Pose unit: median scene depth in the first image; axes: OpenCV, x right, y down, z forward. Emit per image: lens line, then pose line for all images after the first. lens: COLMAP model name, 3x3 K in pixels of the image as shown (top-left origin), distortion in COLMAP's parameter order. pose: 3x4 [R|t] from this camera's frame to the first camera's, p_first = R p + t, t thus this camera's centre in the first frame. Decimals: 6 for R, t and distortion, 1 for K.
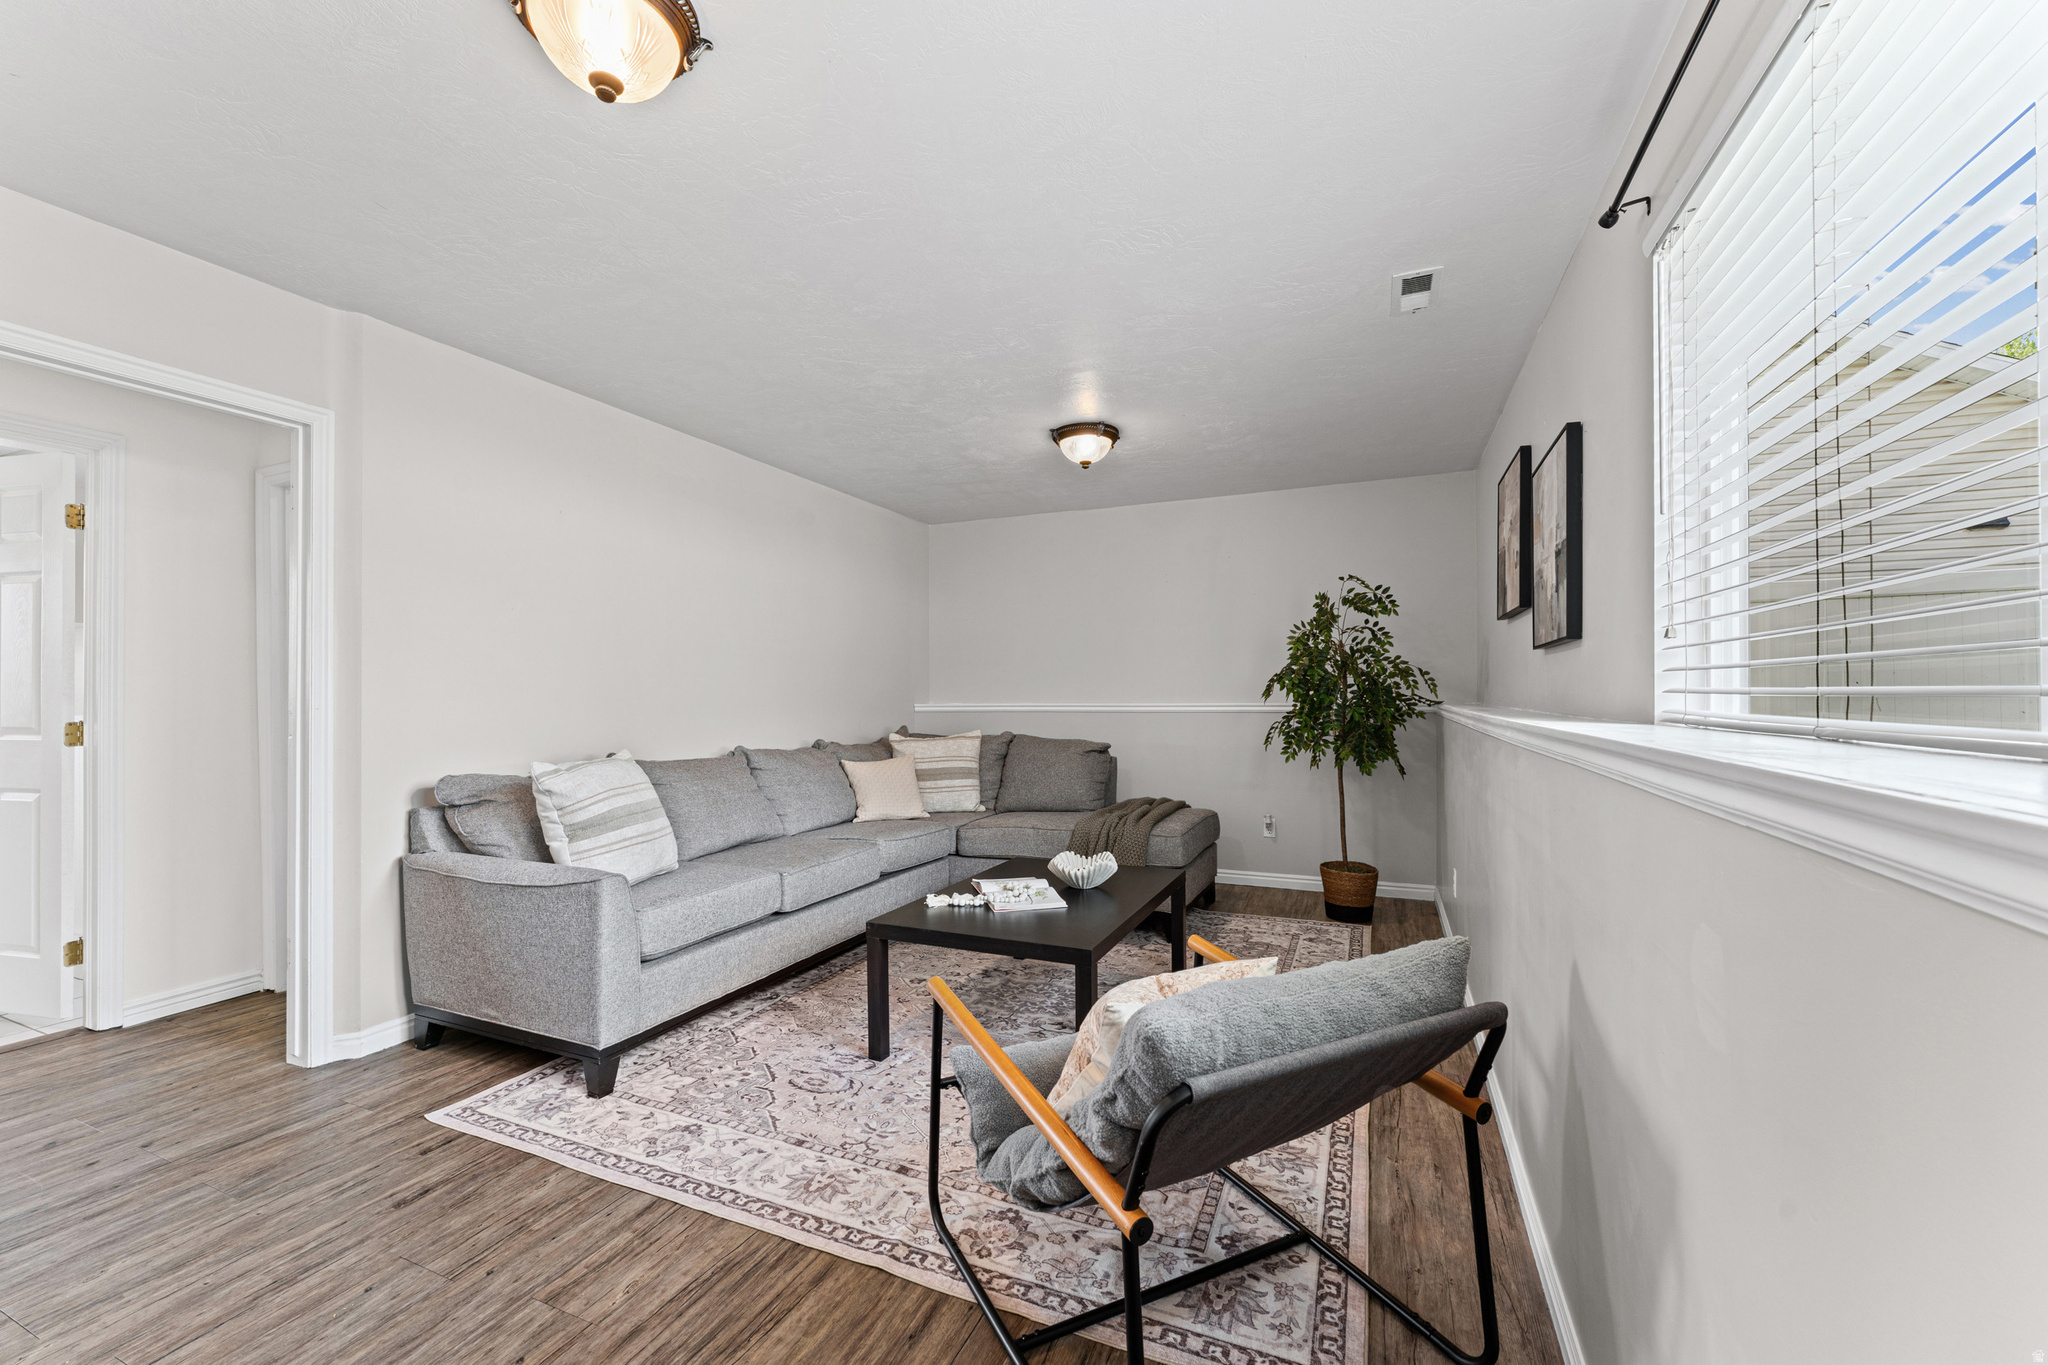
lens RADIAL K [[816.7, 0, 1023.2], [0, 816.7, 692.2], [0, 0, 1]] dist [0.000591, -0.000856]
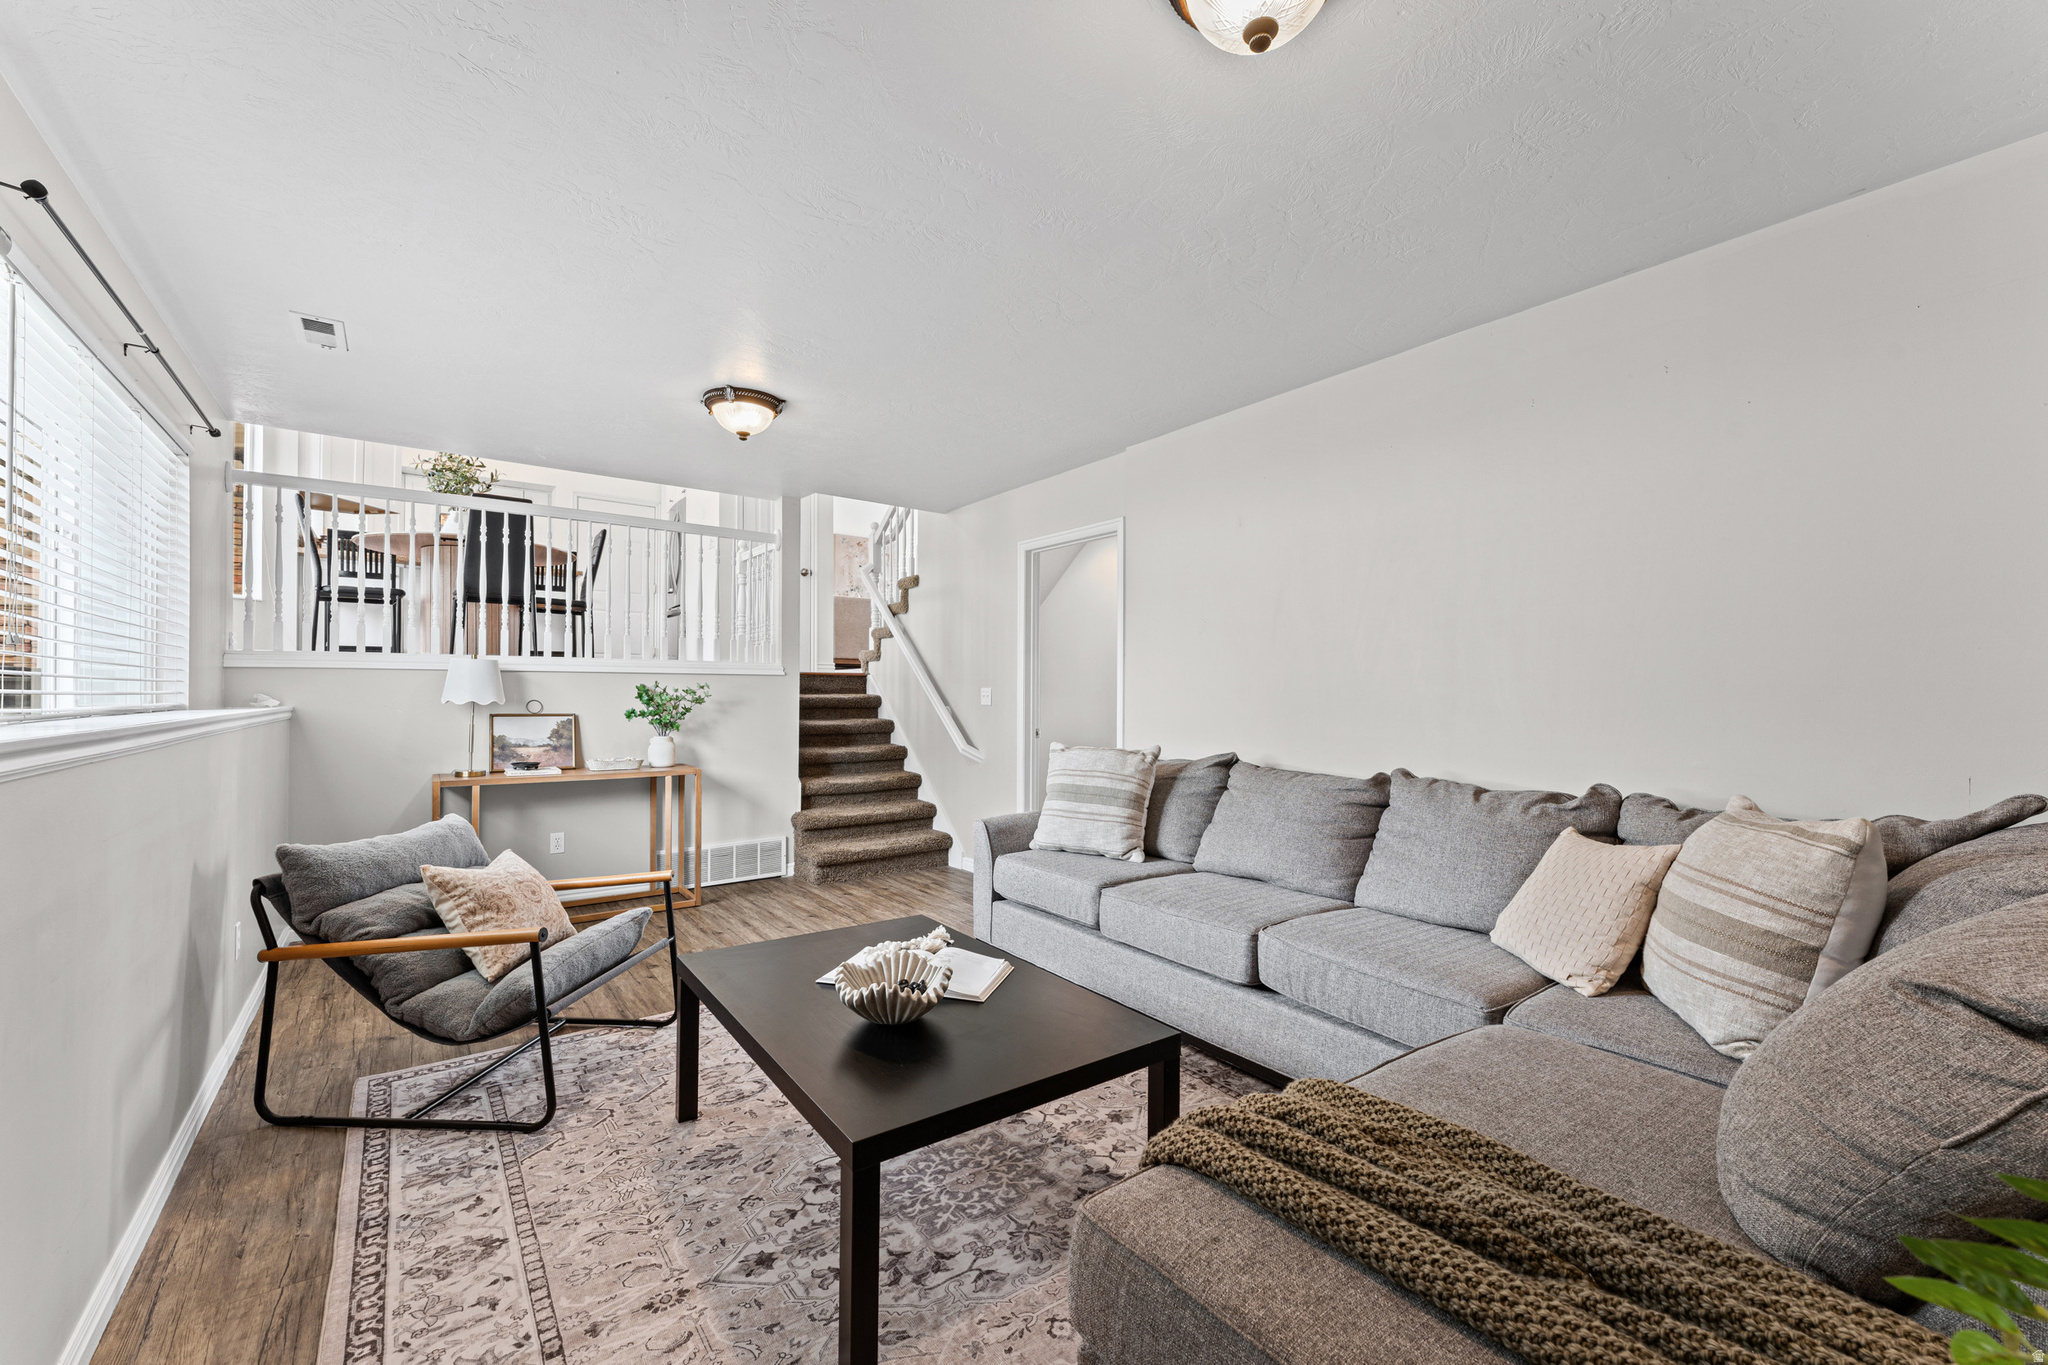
lens RADIAL K [[816.7, 0, 1013.3], [0, 816.7, 681.4], [0, 0, 1]] dist [0.000591, -0.000856]
pose [[-0.501632, -0.015894, -0.864935, 0.909046], [0.000322, 0.999828, -0.018560, 0.011008], [0.865081, -0.009589, -0.501541, 2.283539]]
